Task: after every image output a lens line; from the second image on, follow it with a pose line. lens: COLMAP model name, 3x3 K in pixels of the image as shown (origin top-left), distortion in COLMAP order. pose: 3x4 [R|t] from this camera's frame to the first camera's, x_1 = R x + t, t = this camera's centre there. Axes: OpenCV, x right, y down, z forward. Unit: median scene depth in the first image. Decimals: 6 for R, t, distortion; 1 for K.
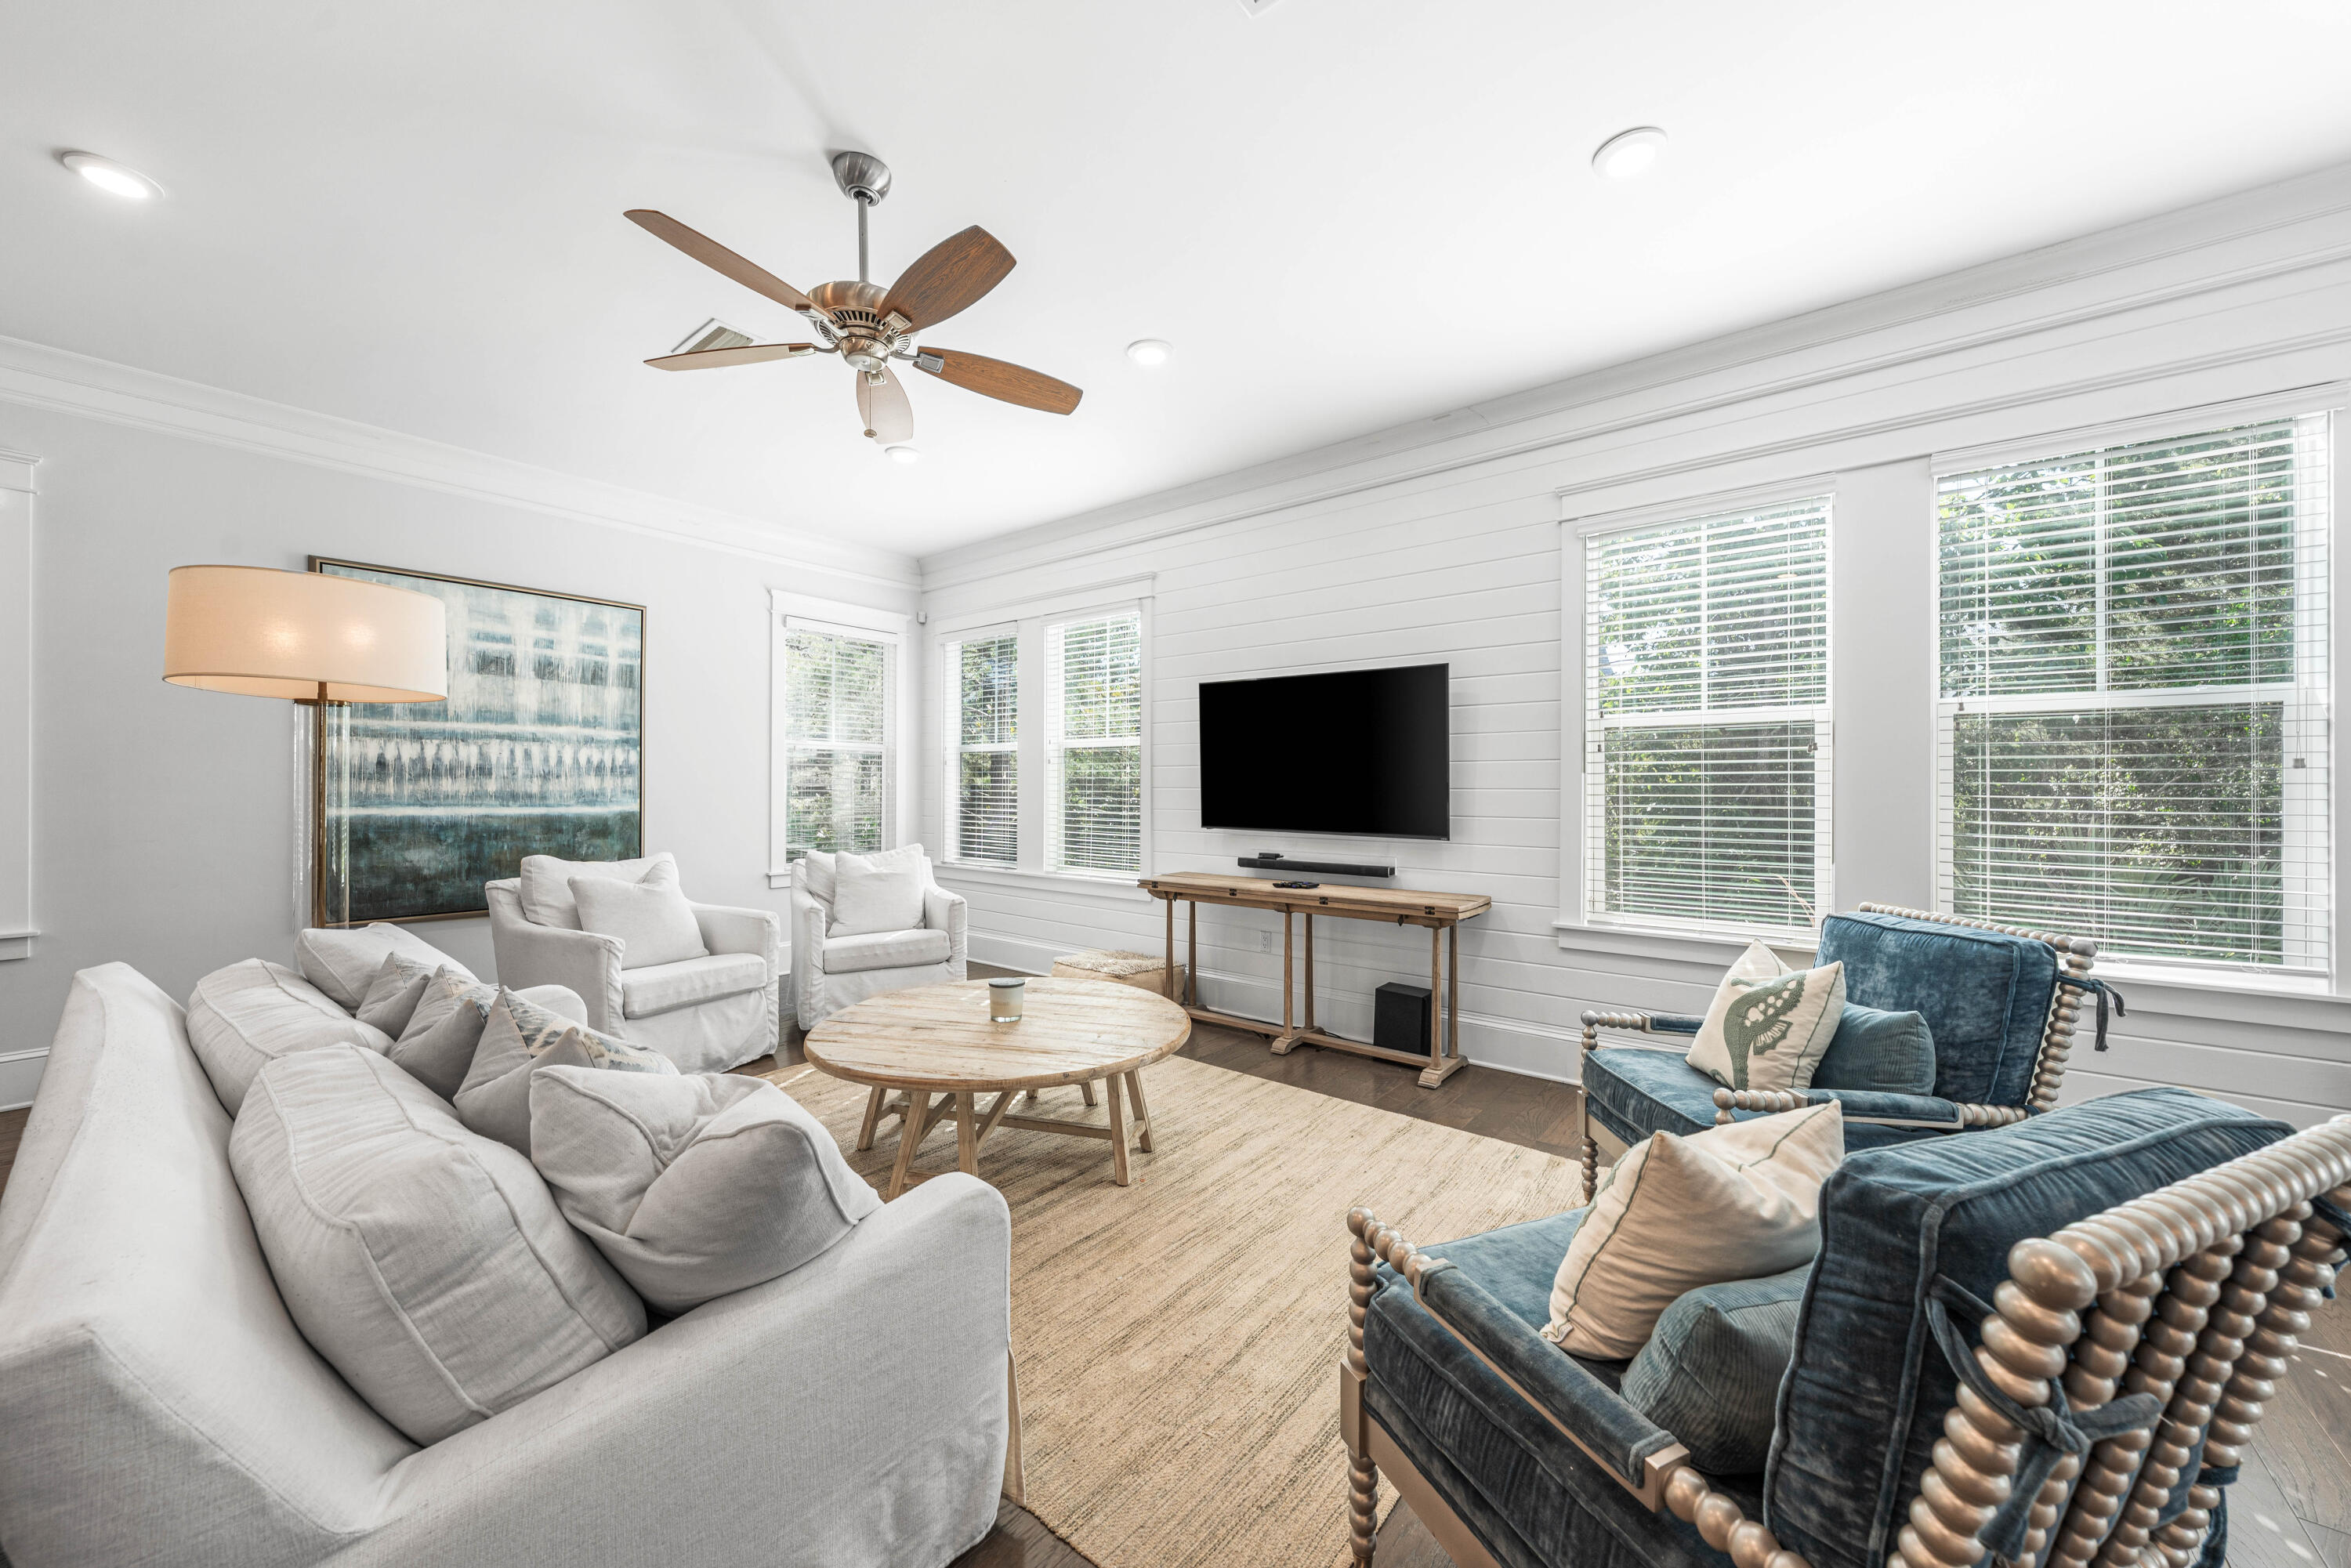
lens RADIAL K [[869.4, 0, 1178.6], [0, 869.4, 785.2], [0, 0, 1]] dist [0.000291, -0.000115]
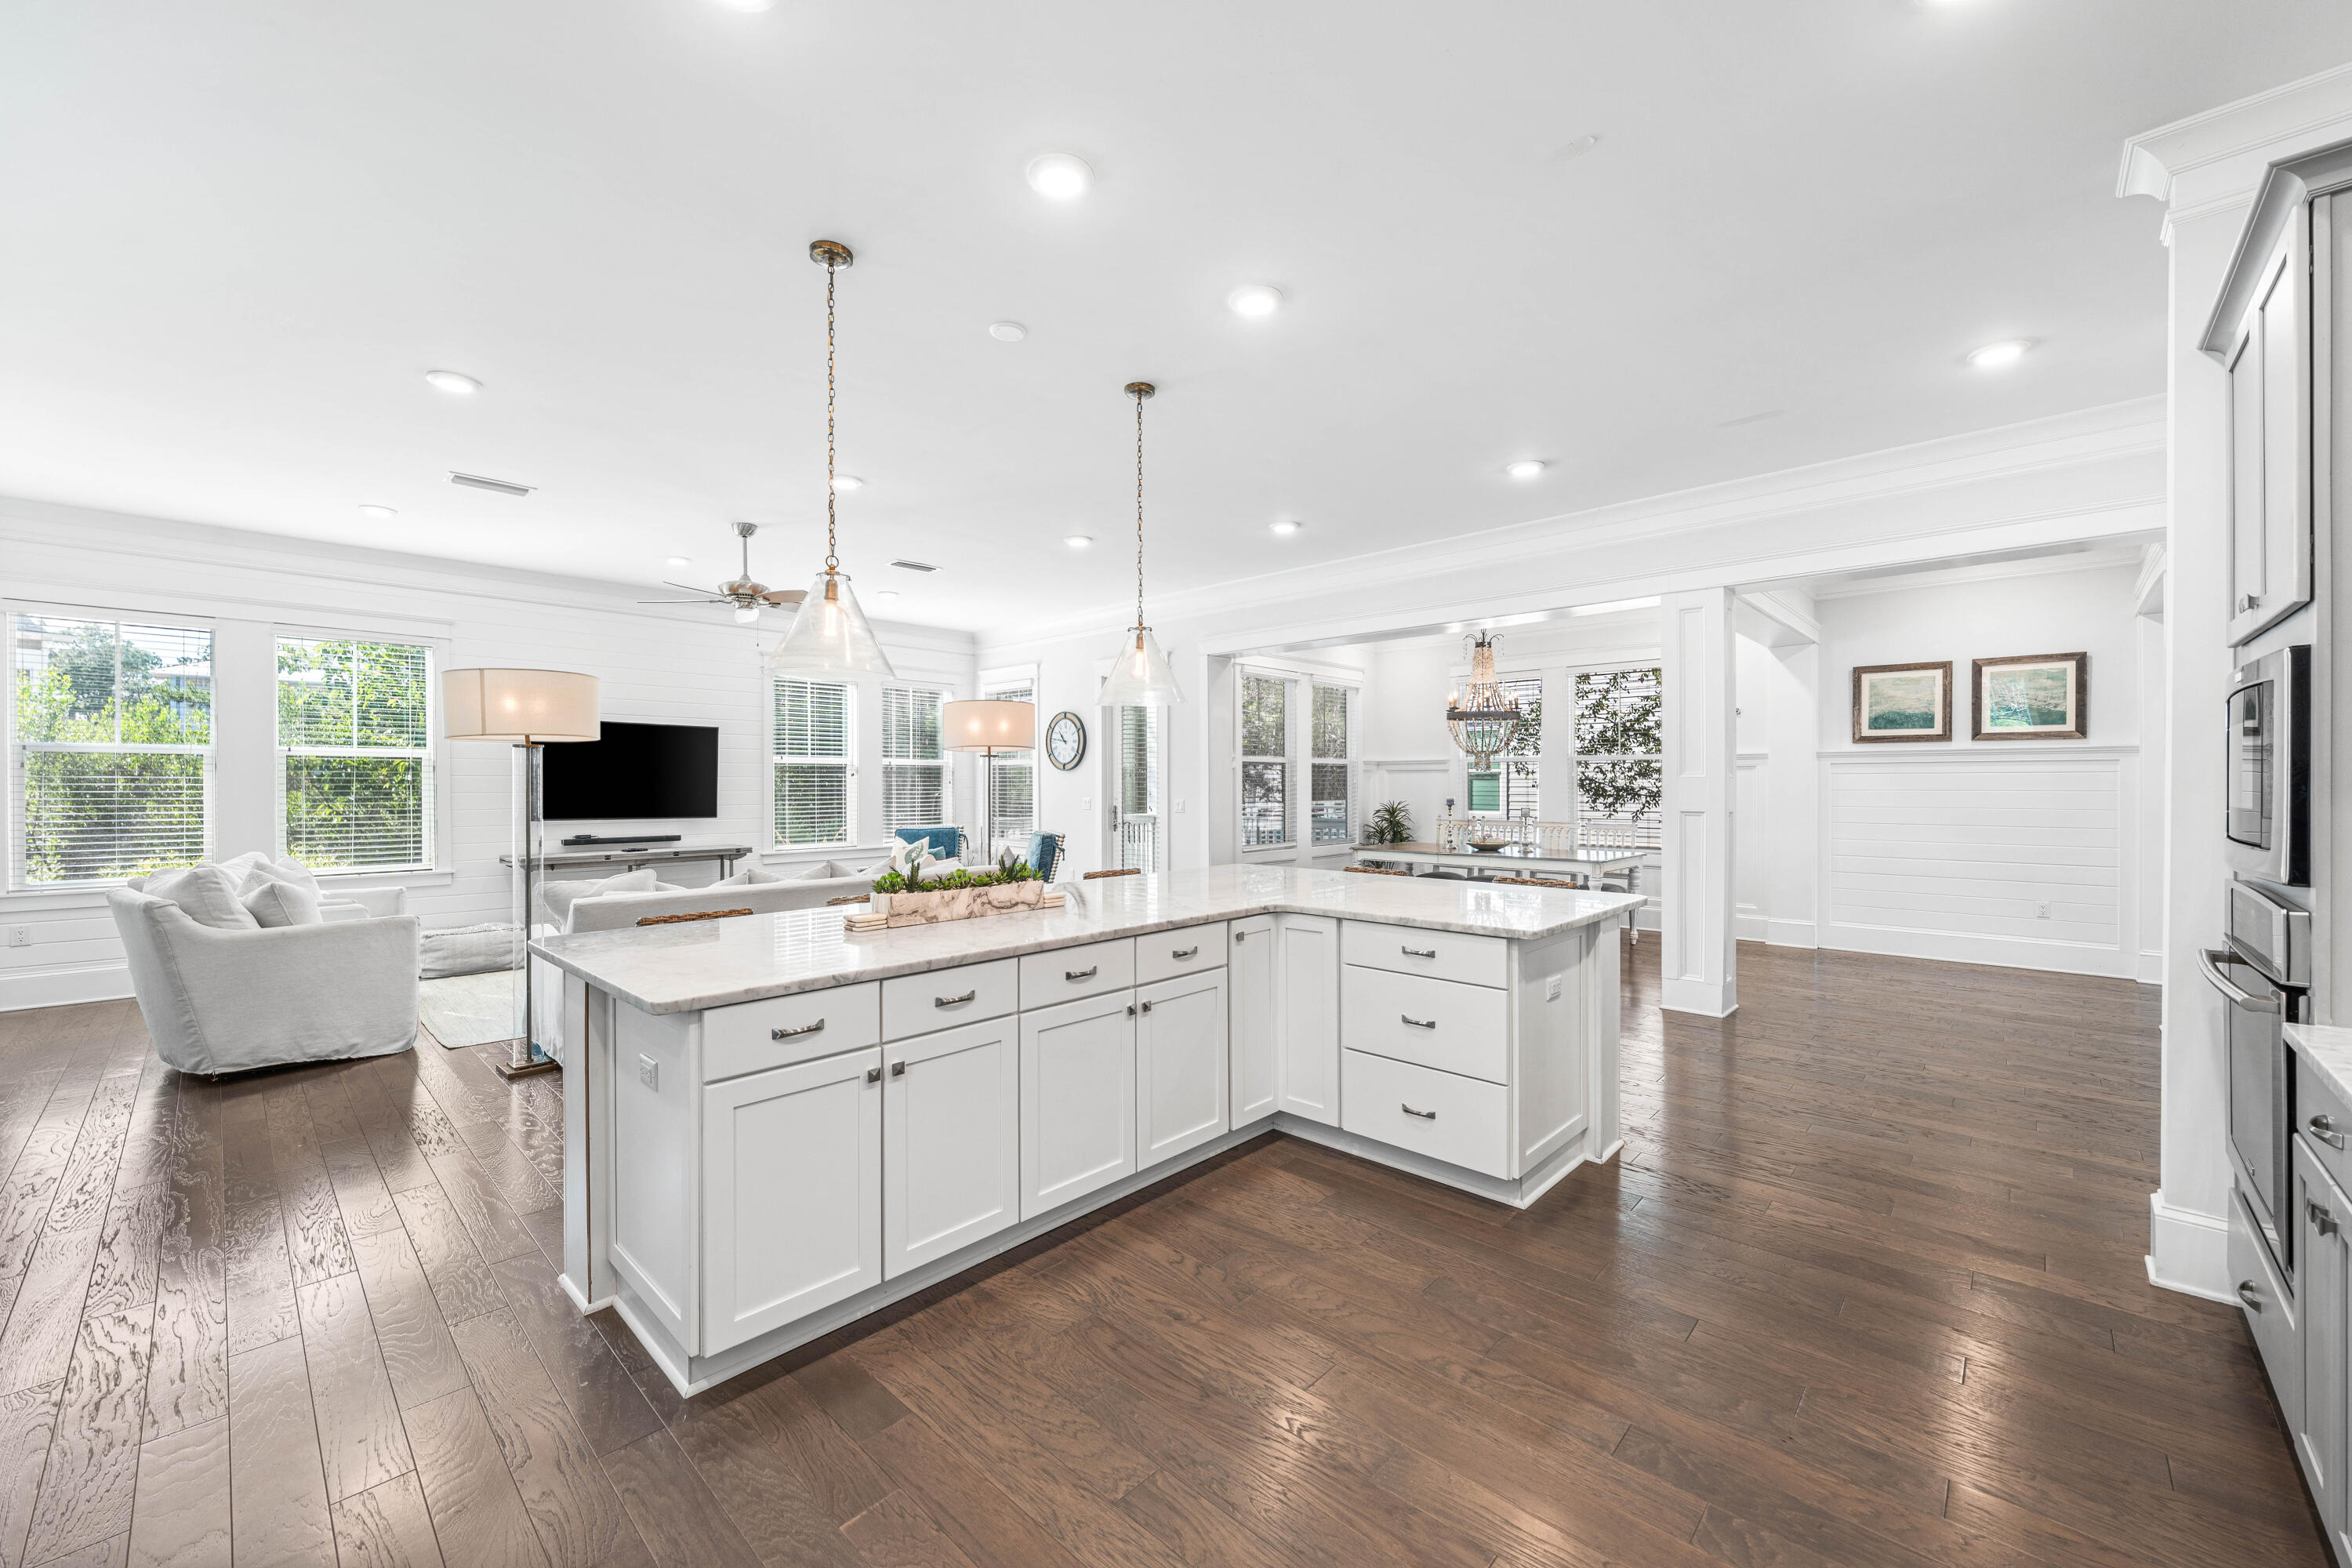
lens RADIAL K [[937.9, 0, 1182.9], [0, 937.9, 787.8], [0, 0, 1]] dist [0.001190, 0.000381]
pose [[0.093640, -0.007707, 0.995576, -1.402632], [-0.002860, 0.999964, 0.008010, -0.019074], [-0.995602, -0.003598, 0.093614, -0.190446]]
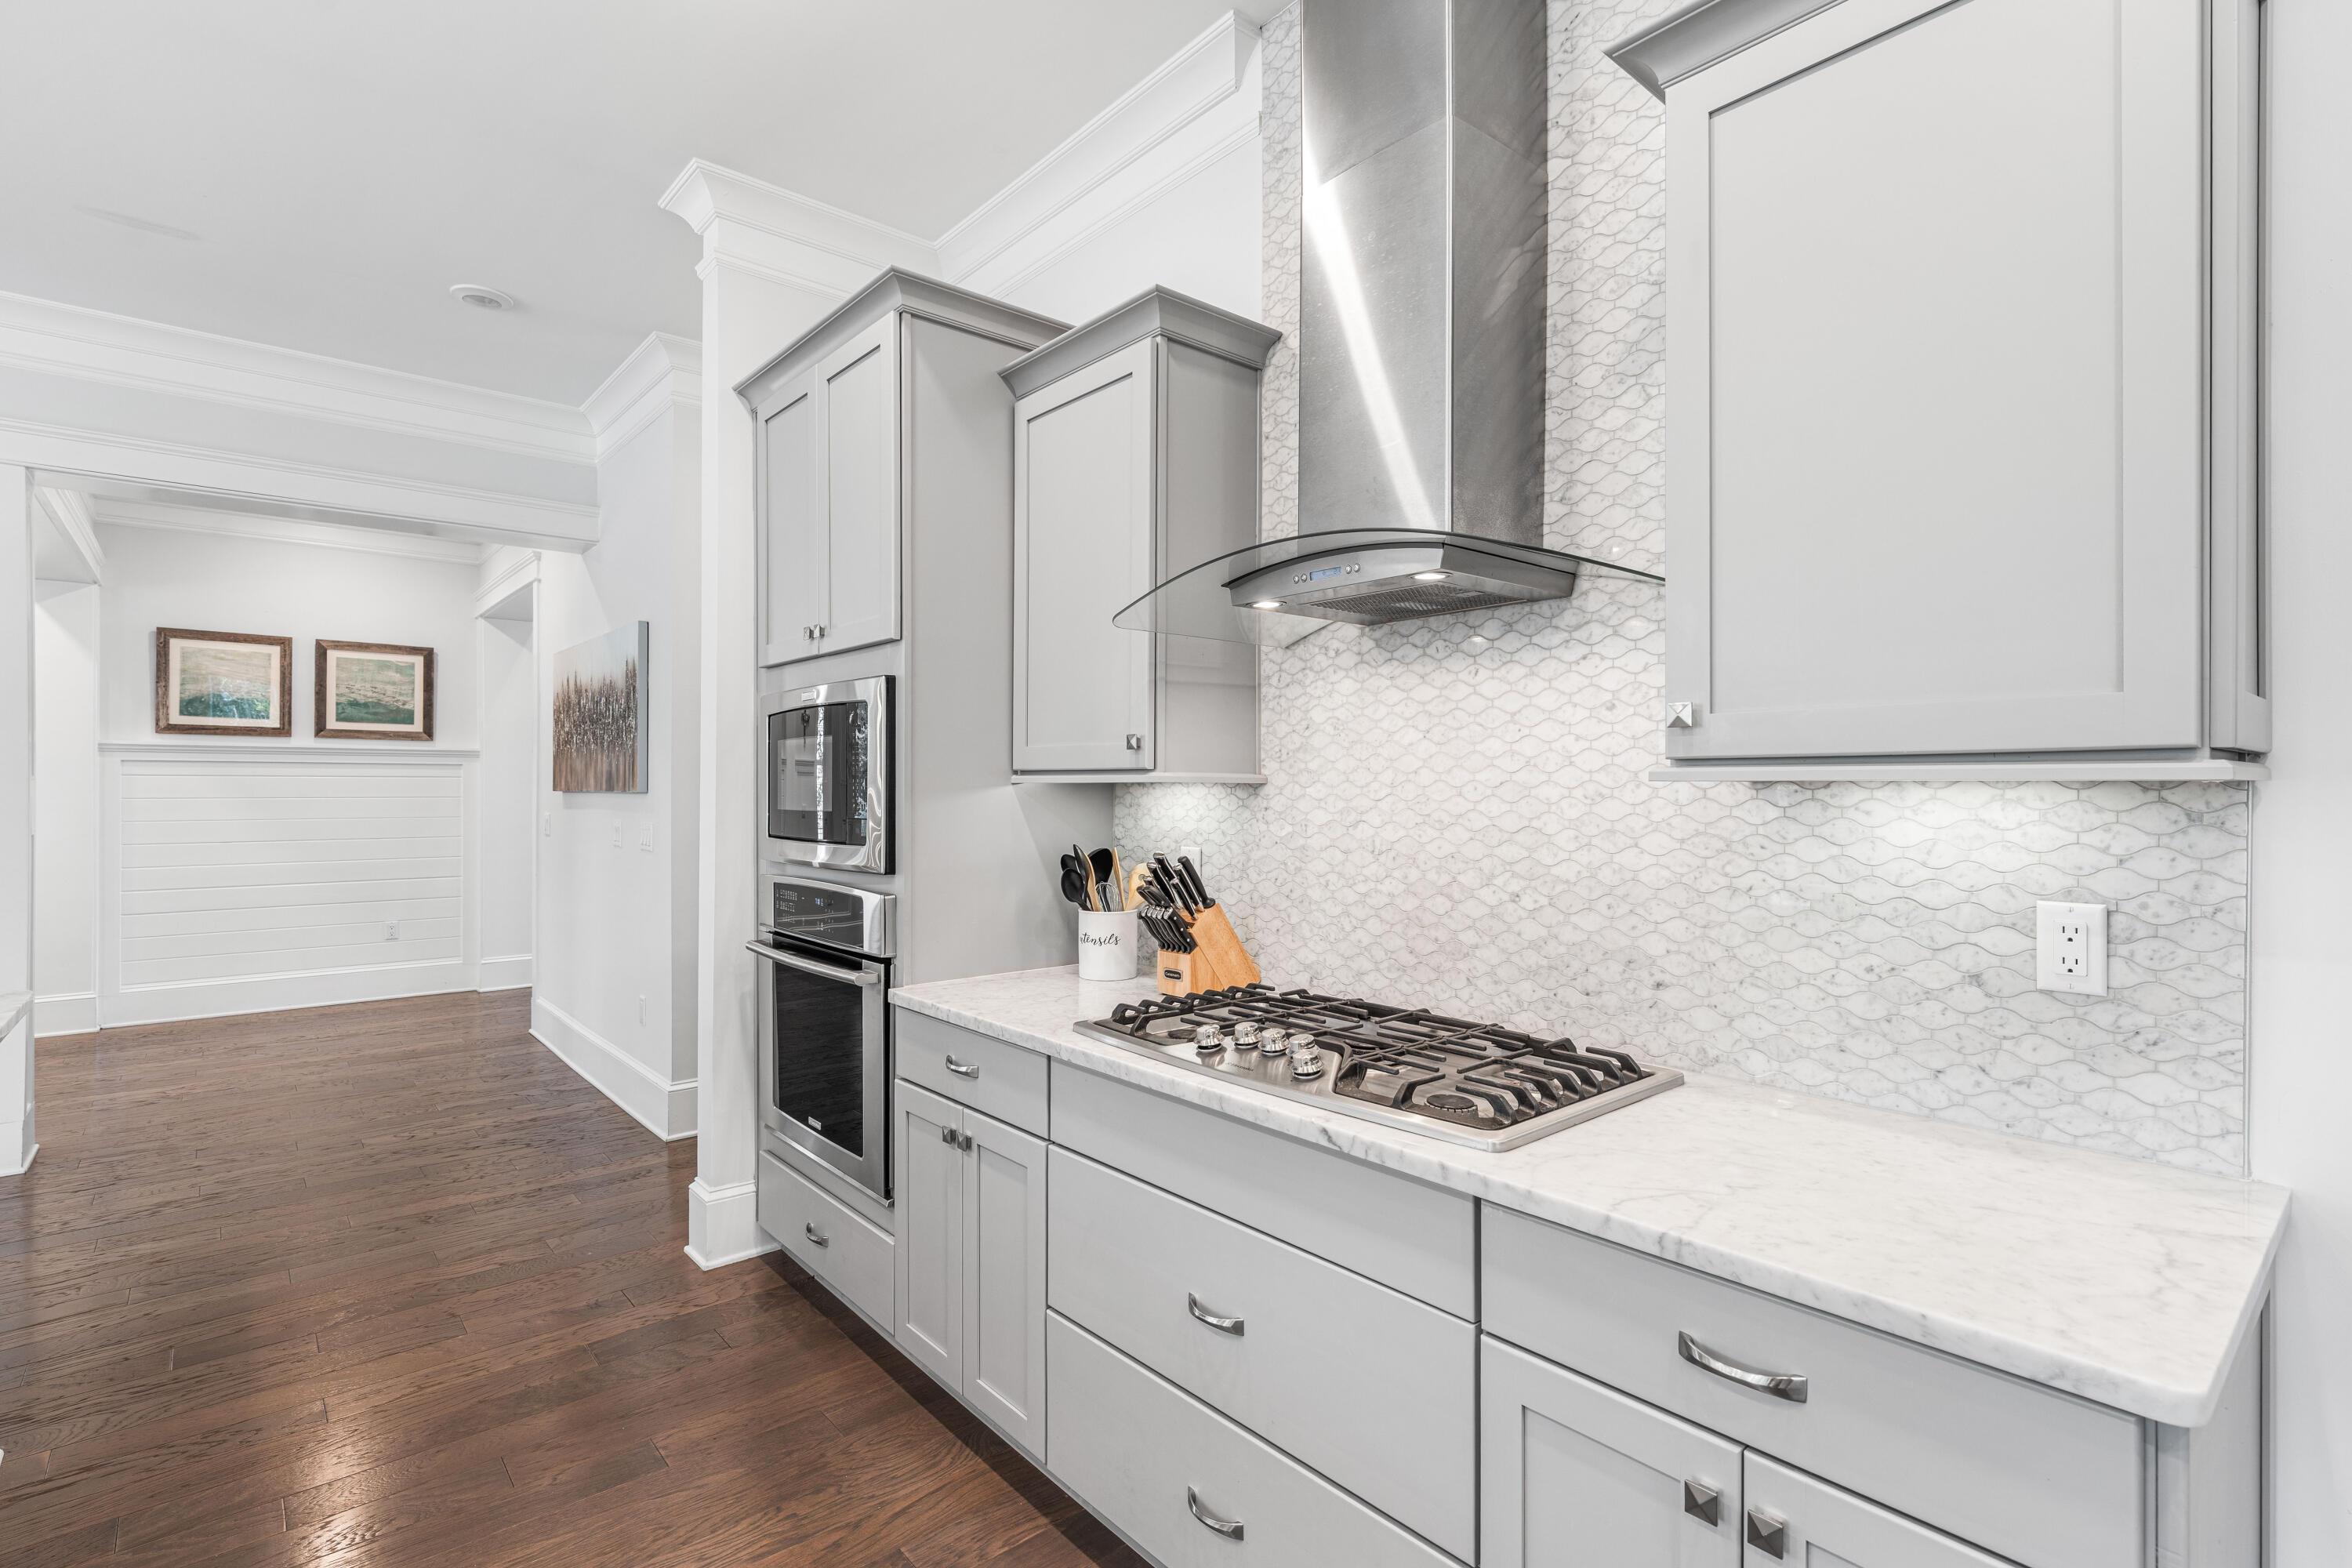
lens RADIAL K [[1103.0, 0, 1180.1], [0, 1103.0, 788.2], [0, 0, 1]] dist [0.002474, -0.000778]
pose [[-0.982272, -0.003156, 0.187436, -1.197393], [-0.003903, 0.999986, -0.003620, -0.017874], [-0.187422, -0.004287, -0.982270, -0.088732]]
